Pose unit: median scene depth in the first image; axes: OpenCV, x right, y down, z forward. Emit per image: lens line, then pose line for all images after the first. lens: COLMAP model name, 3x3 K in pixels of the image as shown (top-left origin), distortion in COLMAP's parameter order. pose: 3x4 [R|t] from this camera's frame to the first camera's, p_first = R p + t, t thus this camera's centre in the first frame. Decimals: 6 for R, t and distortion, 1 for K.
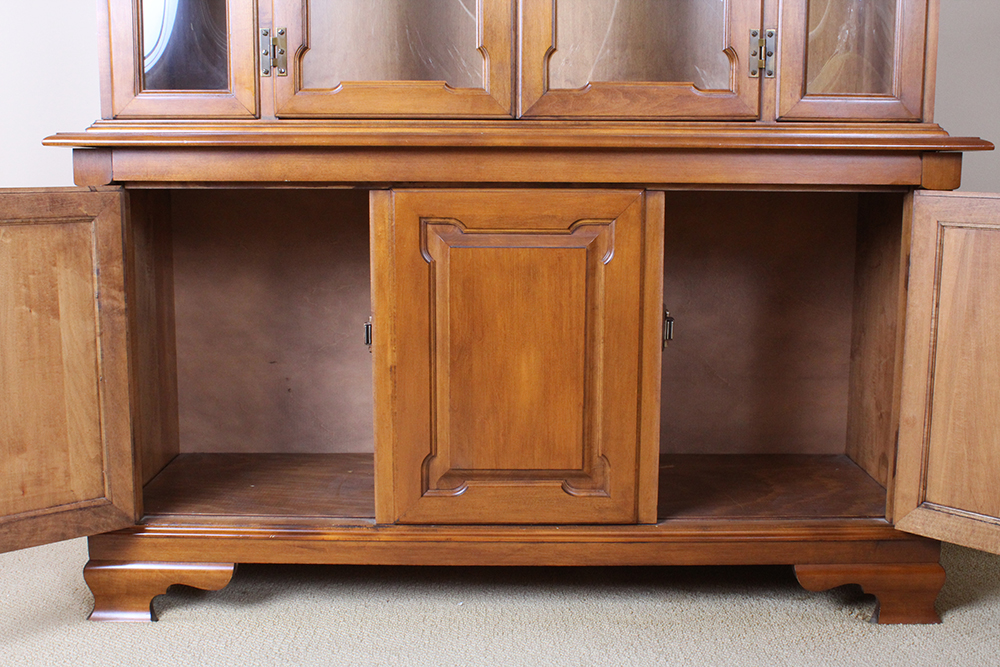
lens RADIAL K [[1154.5, 0, 499.2], [0, 1154.5, 334.5], [0, 0, 1]] dist [-0.078218, 0.000000]
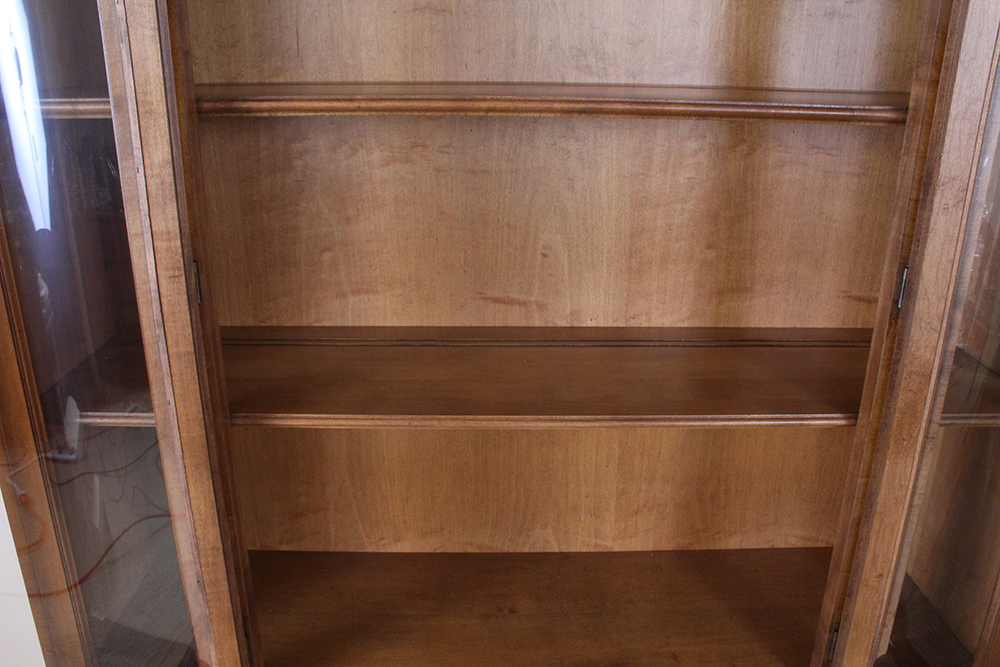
lens RADIAL K [[827.0, 0, 502.9], [0, 827.0, 333.7], [0, 0, 1]] dist [-0.096315, 0.001370]
pose [[0.999612, -0.003442, 0.027632, -0.029318], [-0.002354, 0.978331, 0.207036, -0.586106], [-0.027746, -0.207021, 0.977943, 0.469599]]
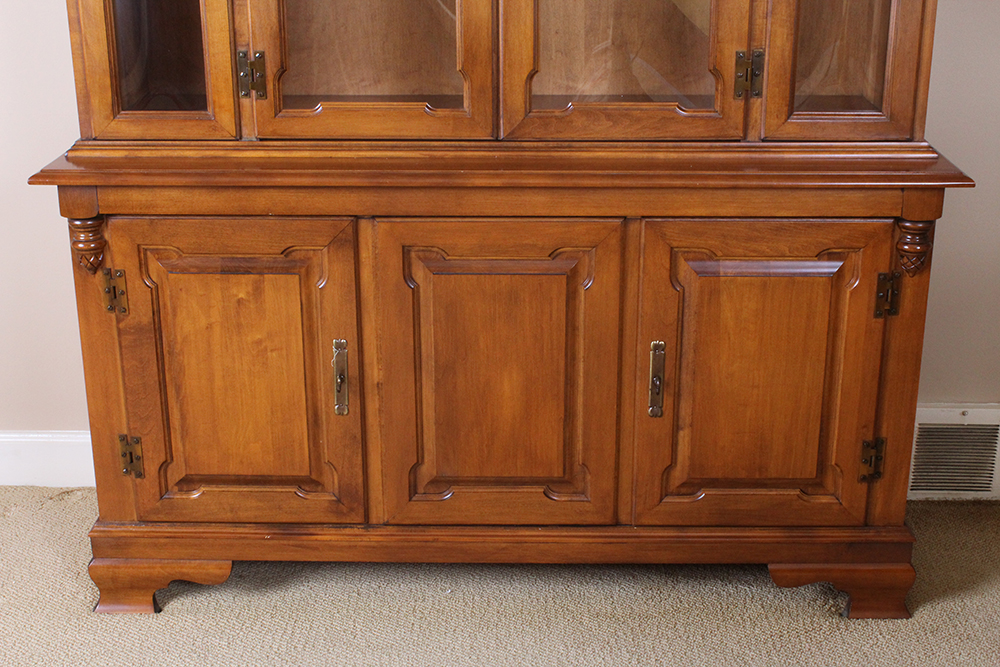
lens RADIAL K [[1452.5, 0, 494.2], [0, 1452.5, 332.4], [0, 0, 1]] dist [-0.035702, 0.000000]
pose [[0.999765, -0.000346, -0.021688, 0.038556], [0.004552, 0.980951, 0.194201, -0.268576], [0.021208, -0.194254, 0.980722, -0.262702]]
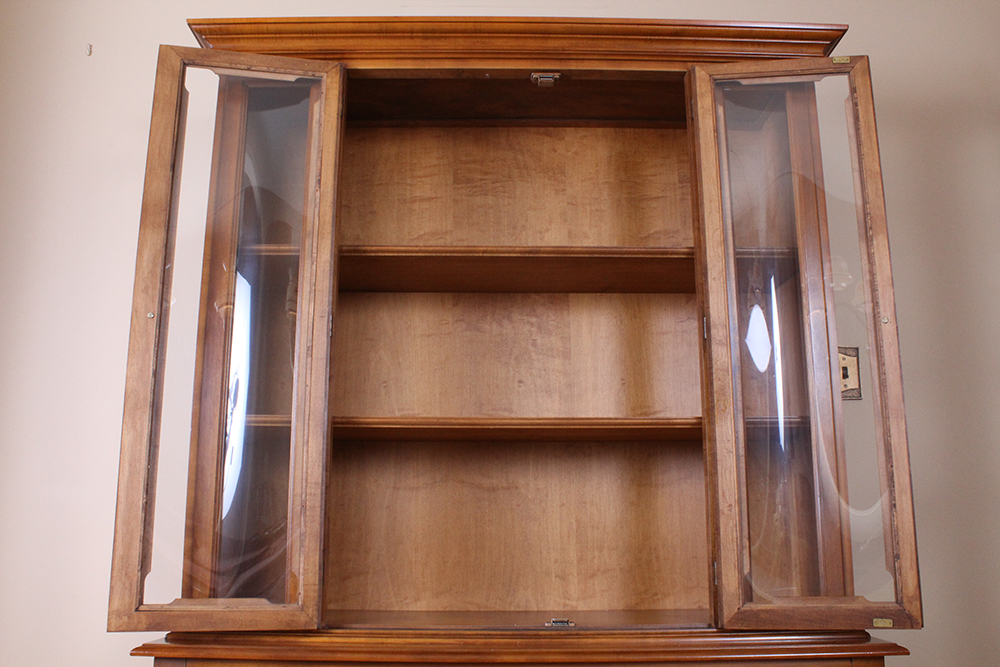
lens RADIAL K [[913.1, 0, 499.1], [0, 913.1, 331.1], [0, 0, 1]] dist [-0.090198, 0.000000]
pose [[0.999871, 0.000877, 0.016067, -0.022587], [0.004944, 0.933479, -0.358598, -0.139139], [-0.015313, 0.358631, 0.933354, -0.011938]]
